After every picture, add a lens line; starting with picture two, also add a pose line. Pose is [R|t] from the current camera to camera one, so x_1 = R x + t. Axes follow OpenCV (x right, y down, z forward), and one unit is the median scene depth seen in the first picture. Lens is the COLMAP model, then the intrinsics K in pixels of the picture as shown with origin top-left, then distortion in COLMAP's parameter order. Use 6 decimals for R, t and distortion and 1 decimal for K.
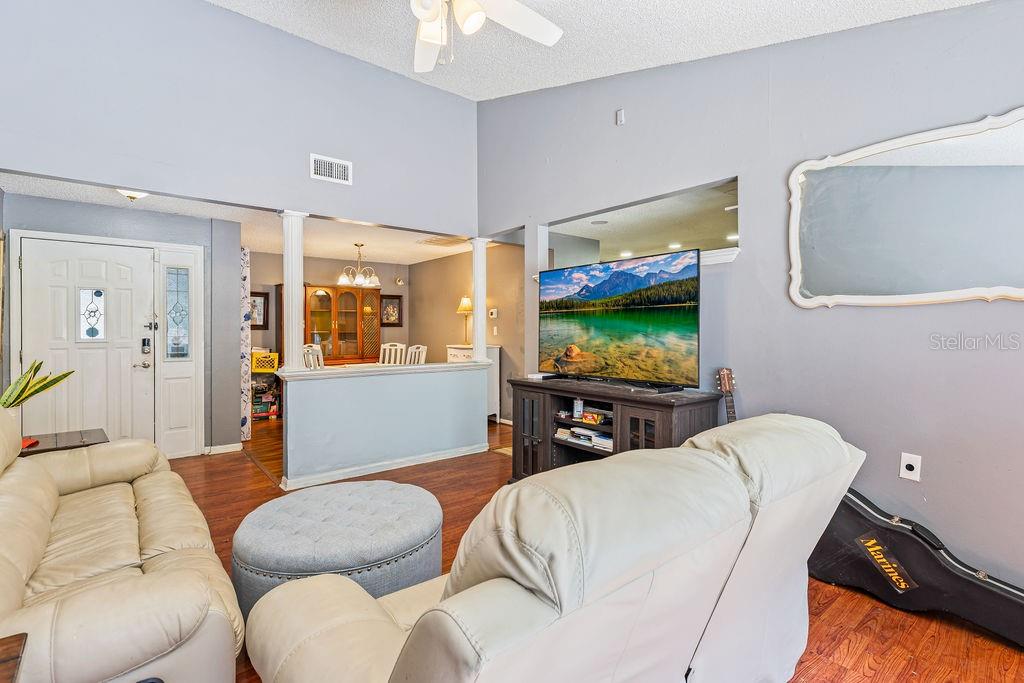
lens RADIAL K [[480.4, 0, 506.3], [0, 480.4, 328.5], [0, 0, 1]] dist [0.001922, 0.000112]
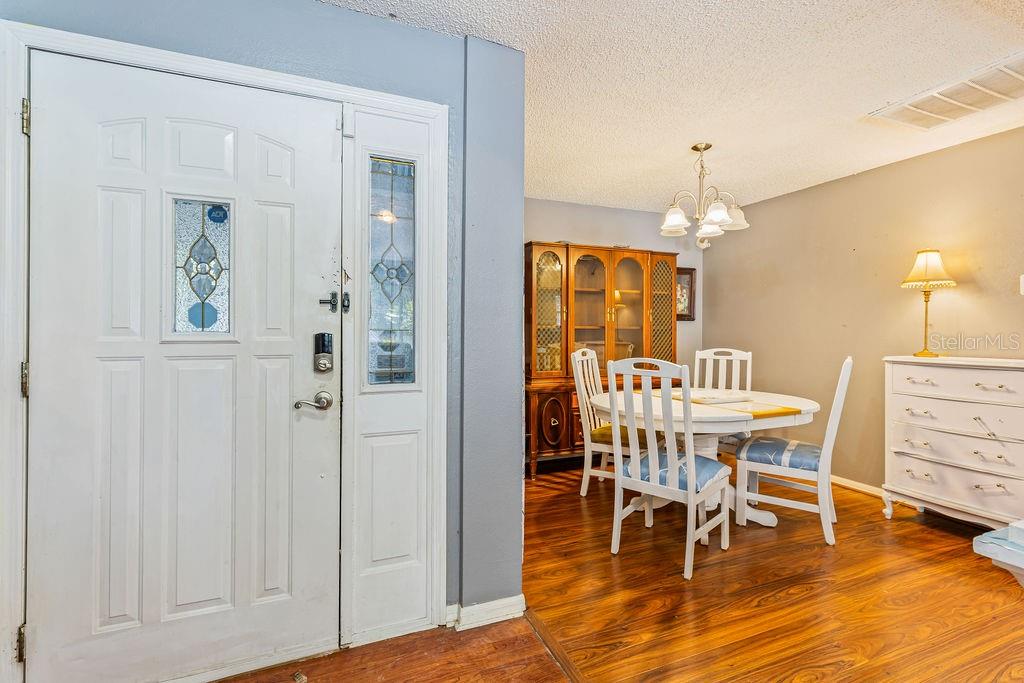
lens RADIAL K [[480.4, 0, 506.3], [0, 480.4, 328.5], [0, 0, 1]] dist [0.001922, 0.000112]
pose [[0.958952, 0.005650, -0.283512, -0.349455], [-0.006747, 0.999973, -0.002894, 0.011862], [0.283488, 0.004688, 0.958964, 0.470607]]
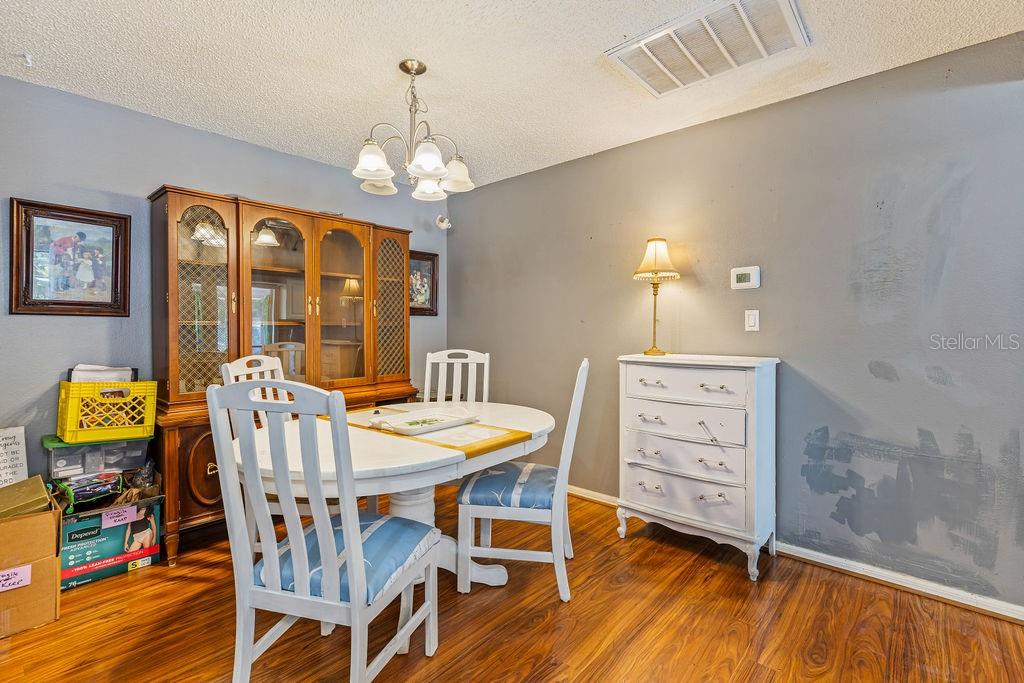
lens RADIAL K [[471.5, 0, 510.9], [0, 471.5, 329.9], [0, 0, 1]] dist [0.000347, -0.000026]
pose [[0.986023, 0.001474, 0.166604, -0.287273], [-0.002254, 0.999987, 0.004497, 0.011288], [-0.166595, -0.004809, 0.986014, 0.642236]]
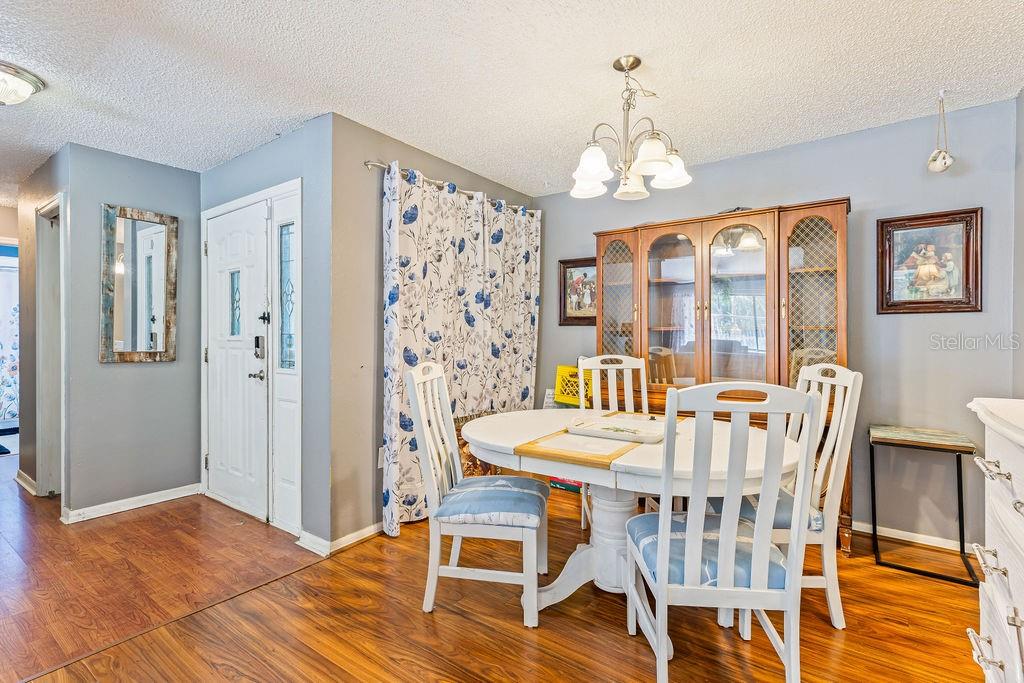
lens RADIAL K [[484.0, 0, 515.5], [0, 484.0, 335.1], [0, 0, 1]] dist [0.002618, -0.000388]
pose [[0.256171, 0.003337, -0.966626, 0.002433], [0.001692, 0.999991, 0.003900, 0.012182], [0.966630, -0.002635, 0.256163, 0.825212]]
